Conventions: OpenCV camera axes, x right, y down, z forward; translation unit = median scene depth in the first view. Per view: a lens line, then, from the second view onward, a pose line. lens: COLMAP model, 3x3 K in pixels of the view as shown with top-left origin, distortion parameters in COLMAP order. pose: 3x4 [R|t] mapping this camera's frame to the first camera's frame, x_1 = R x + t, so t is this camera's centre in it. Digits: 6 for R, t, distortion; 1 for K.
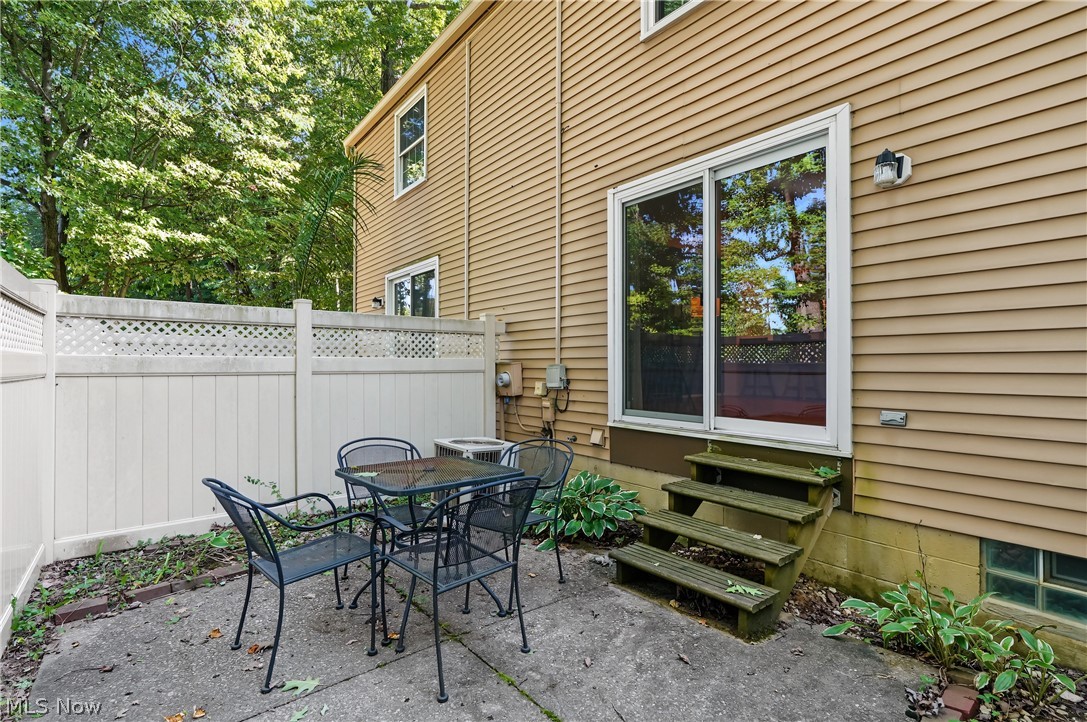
lens RADIAL K [[497.0, 0, 543.5], [0, 497.0, 361.0], [0, 0, 1]] dist [-0.009354, 0.000443]
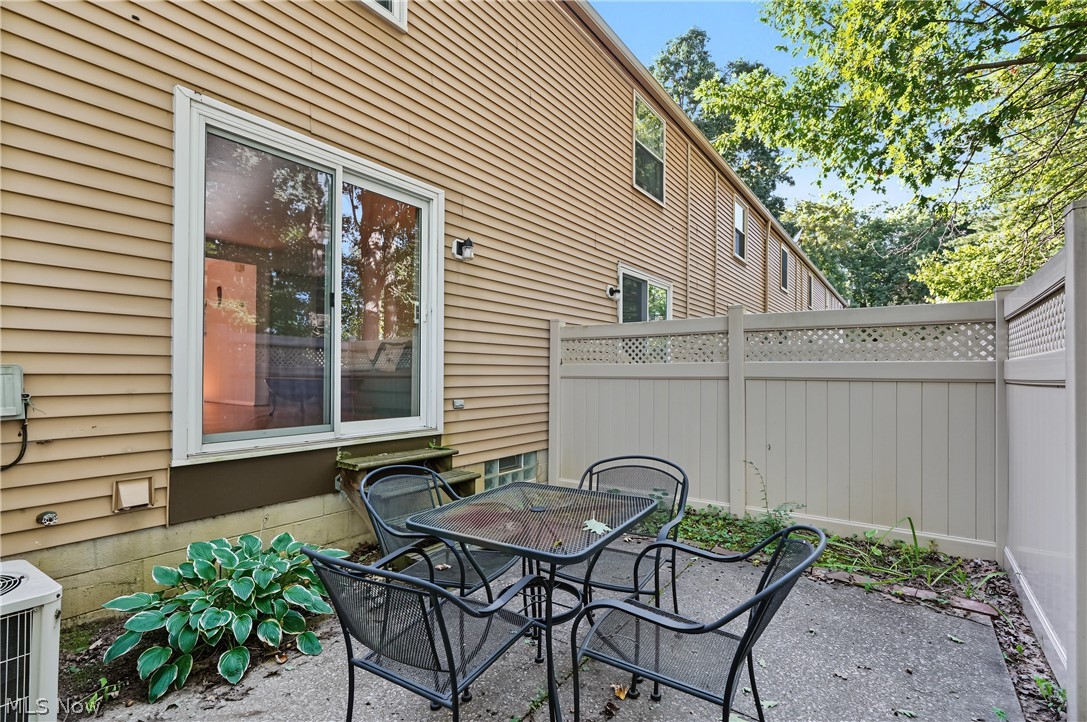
lens RADIAL K [[497.0, 0, 543.5], [0, 497.0, 361.0], [0, 0, 1]] dist [-0.009354, 0.000443]
pose [[-0.248952, 0.020456, 0.968300, -0.697337], [-0.015305, 0.999569, -0.025051, 0.010049], [-0.968395, -0.021056, -0.248532, 0.859435]]
